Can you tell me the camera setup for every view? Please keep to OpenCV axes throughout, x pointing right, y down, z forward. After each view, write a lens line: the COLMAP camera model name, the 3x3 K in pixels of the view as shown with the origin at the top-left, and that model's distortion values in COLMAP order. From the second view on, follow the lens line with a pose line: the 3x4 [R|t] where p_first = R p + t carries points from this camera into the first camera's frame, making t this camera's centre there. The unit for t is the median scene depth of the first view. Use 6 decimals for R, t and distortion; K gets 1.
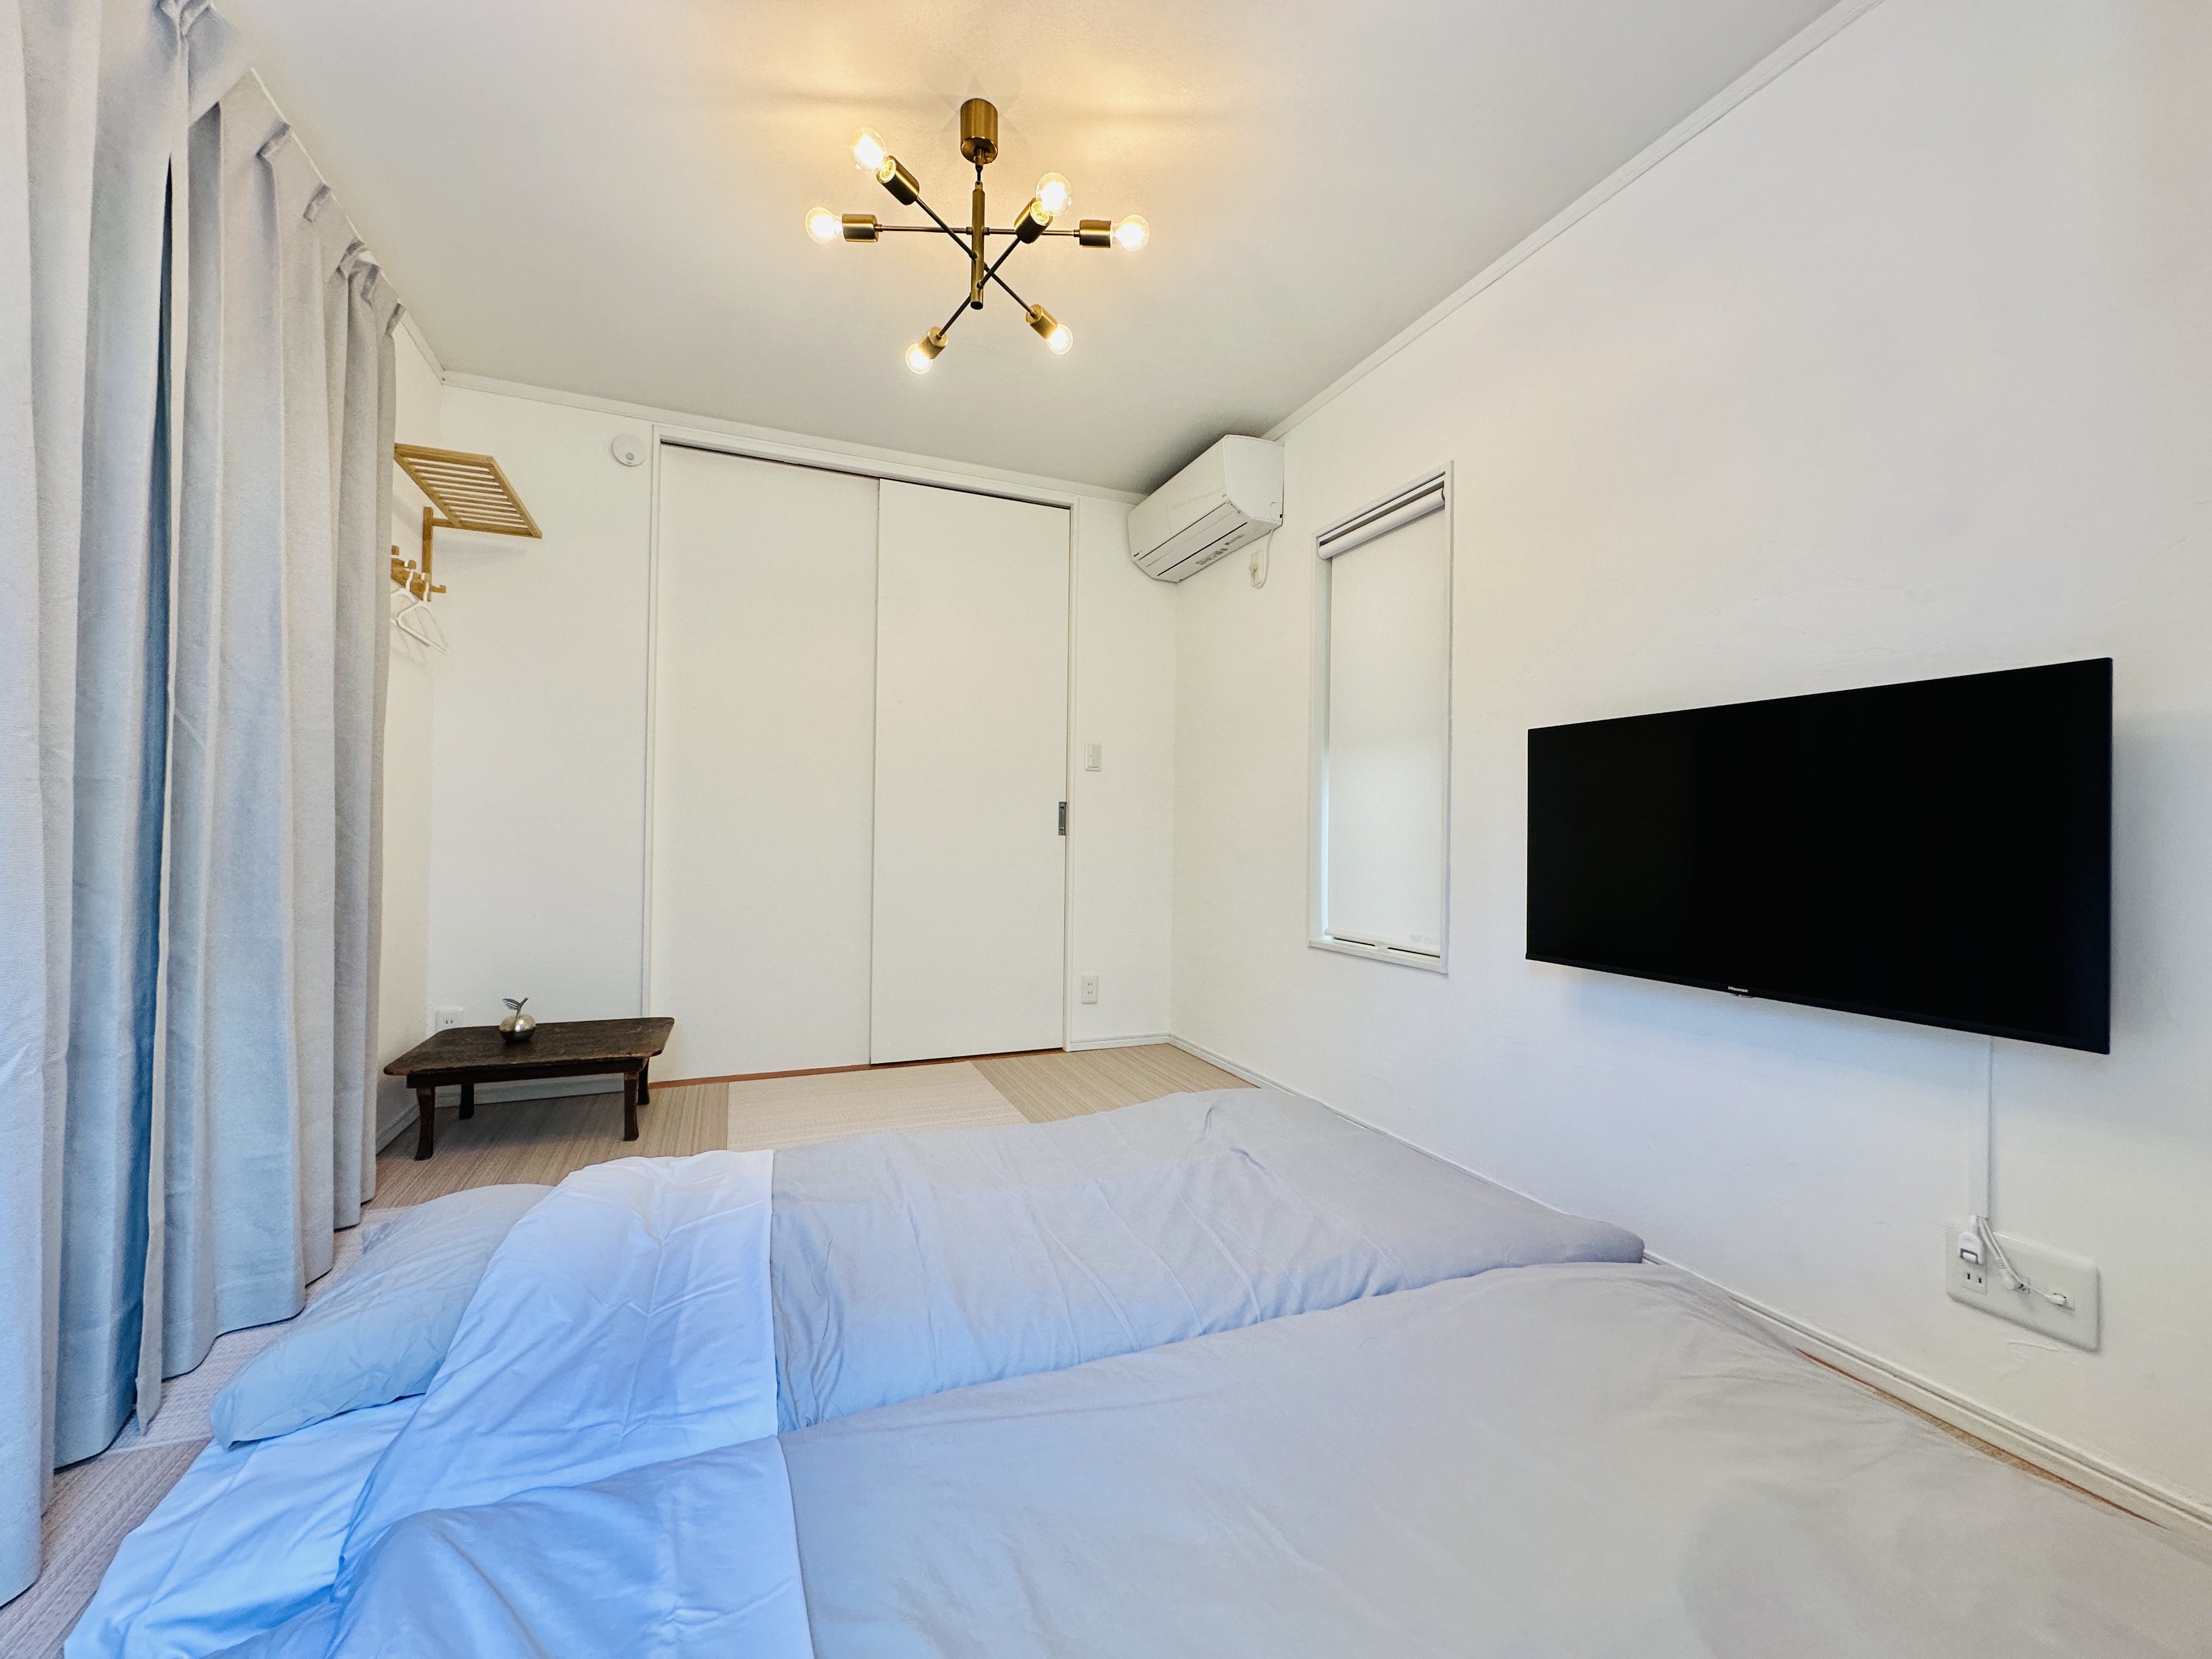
lens RADIAL K [[881.2, 0, 1106.0], [0, 881.2, 829.5], [0, 0, 1]] dist [-0.003119, 0.000806]
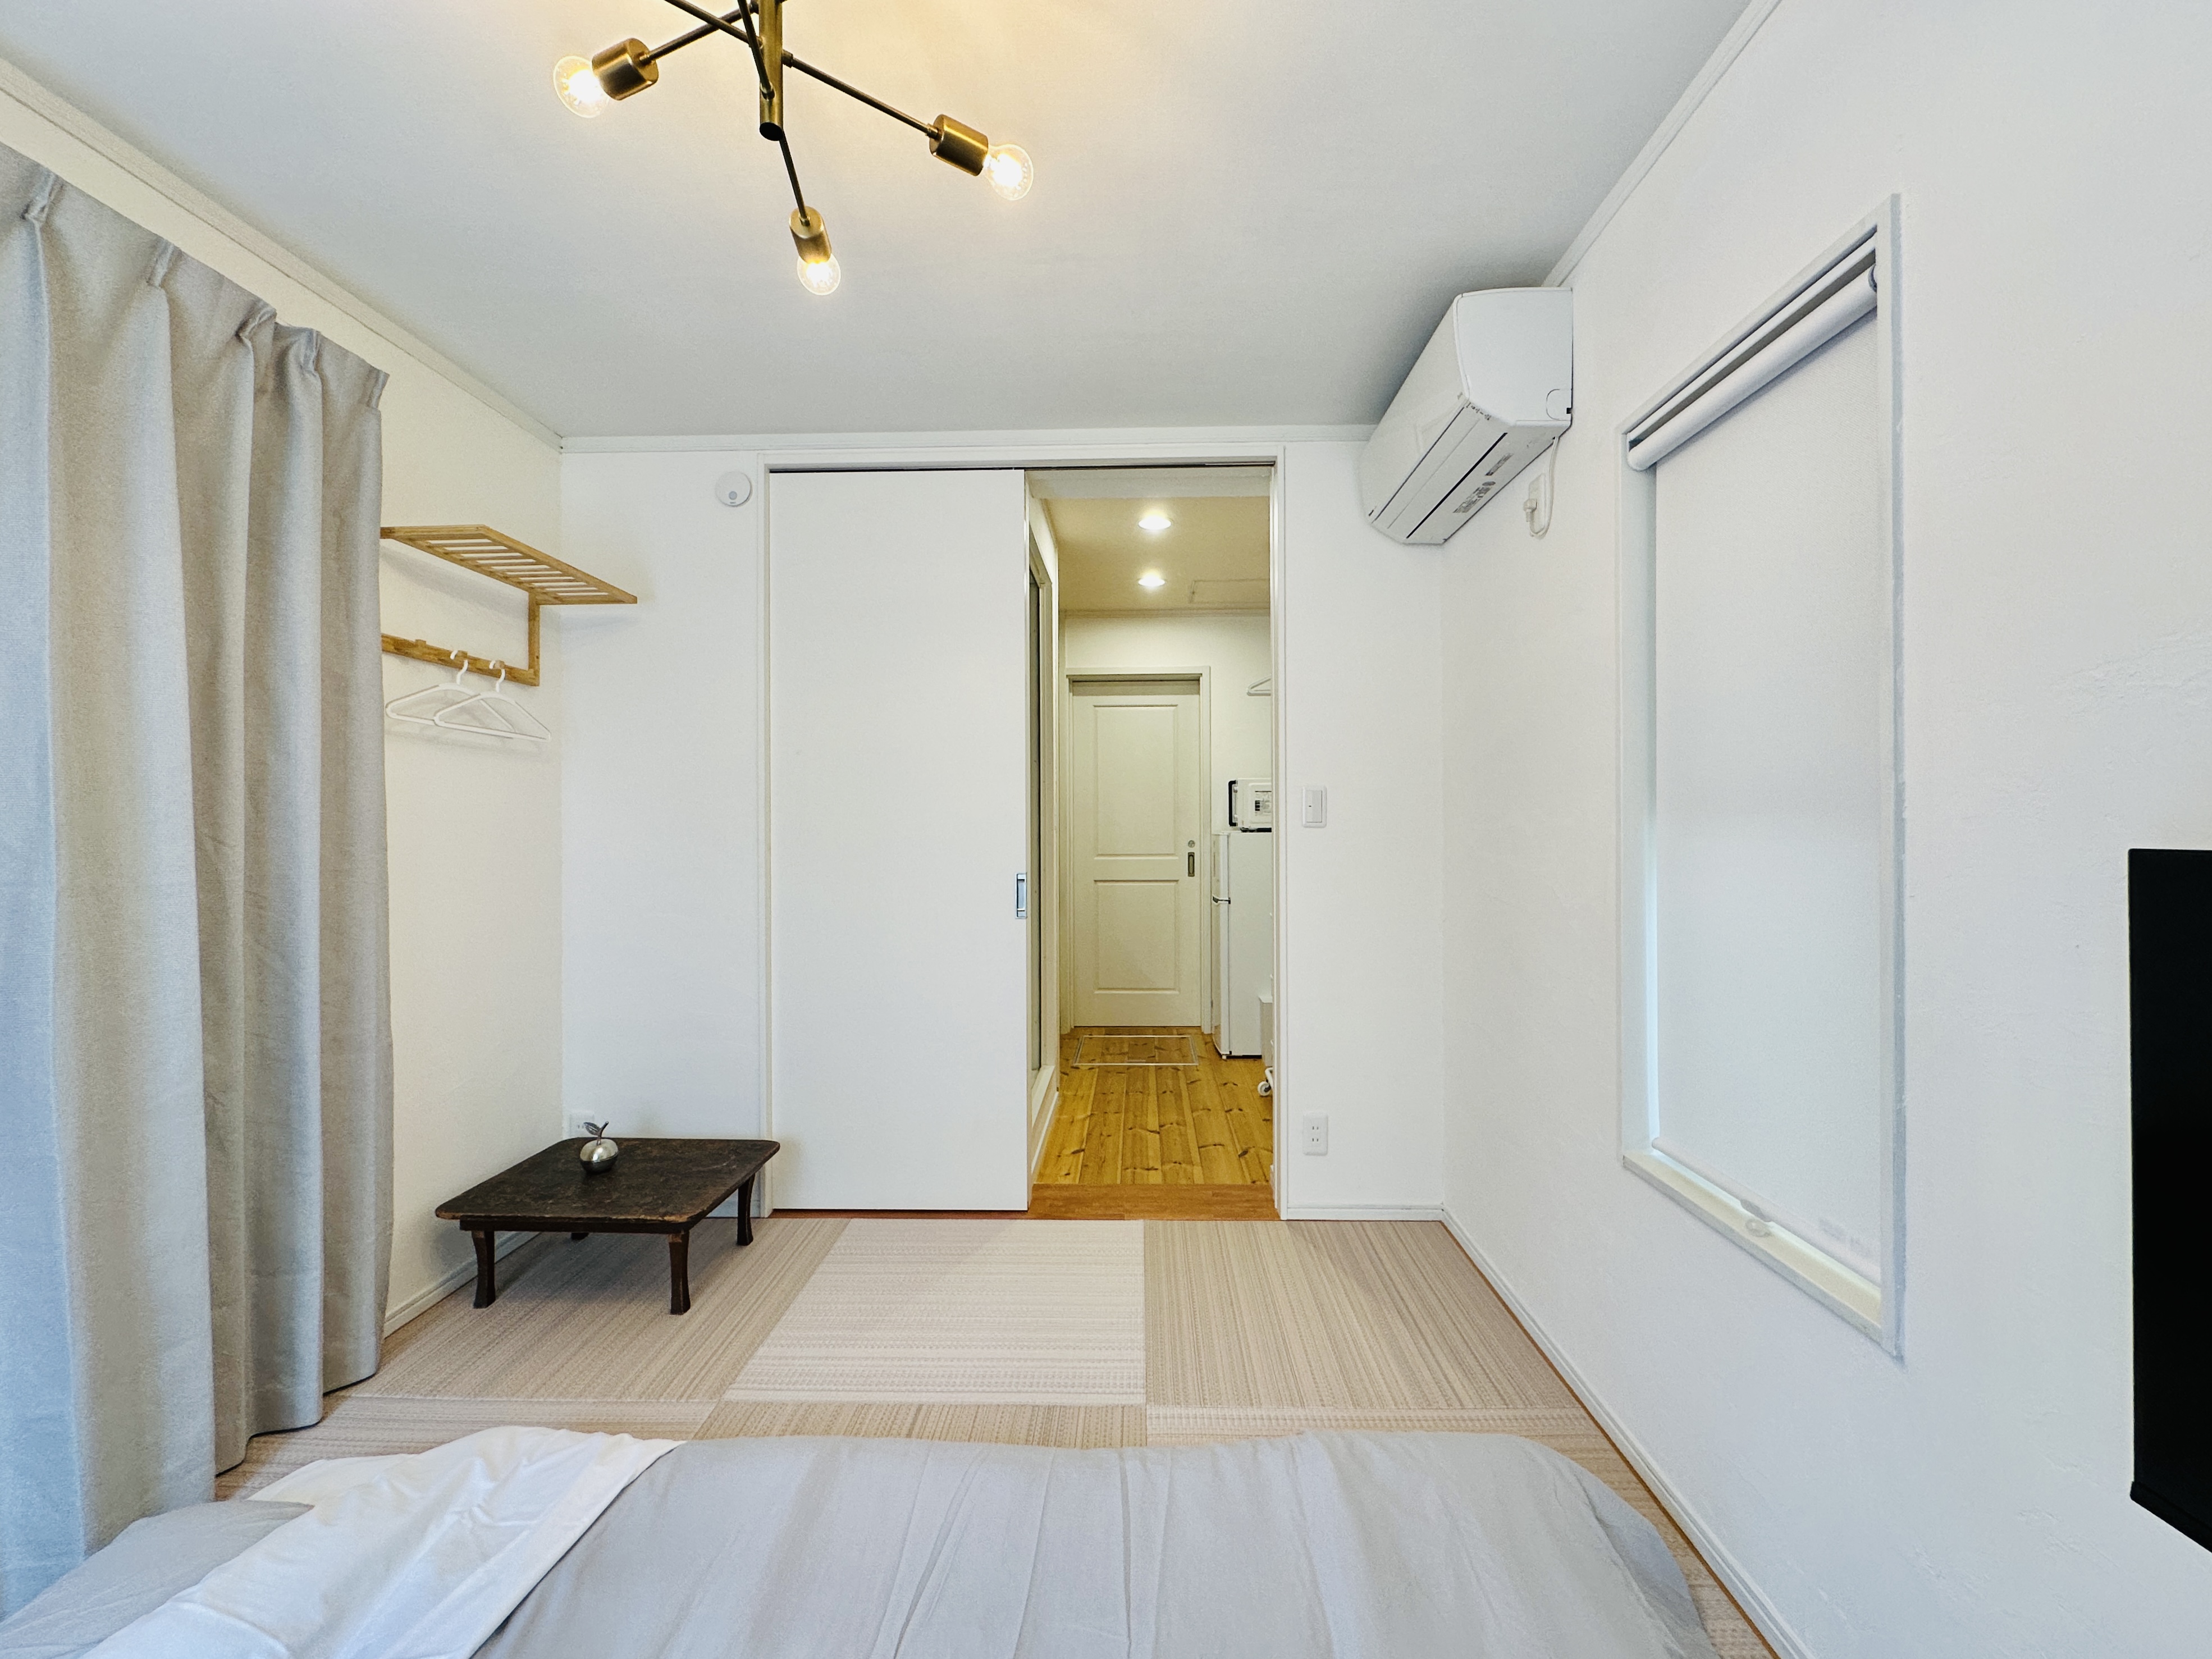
lens RADIAL K [[911.8, 0, 1106.0], [0, 911.8, 829.5], [0, 0, 1]] dist [-0.002818, 0.000247]
pose [[0.912728, -0.018929, -0.408128, 0.175708], [0.020770, 0.999784, 0.000078, -0.090150], [0.408038, -0.008548, 0.912925, 0.346219]]
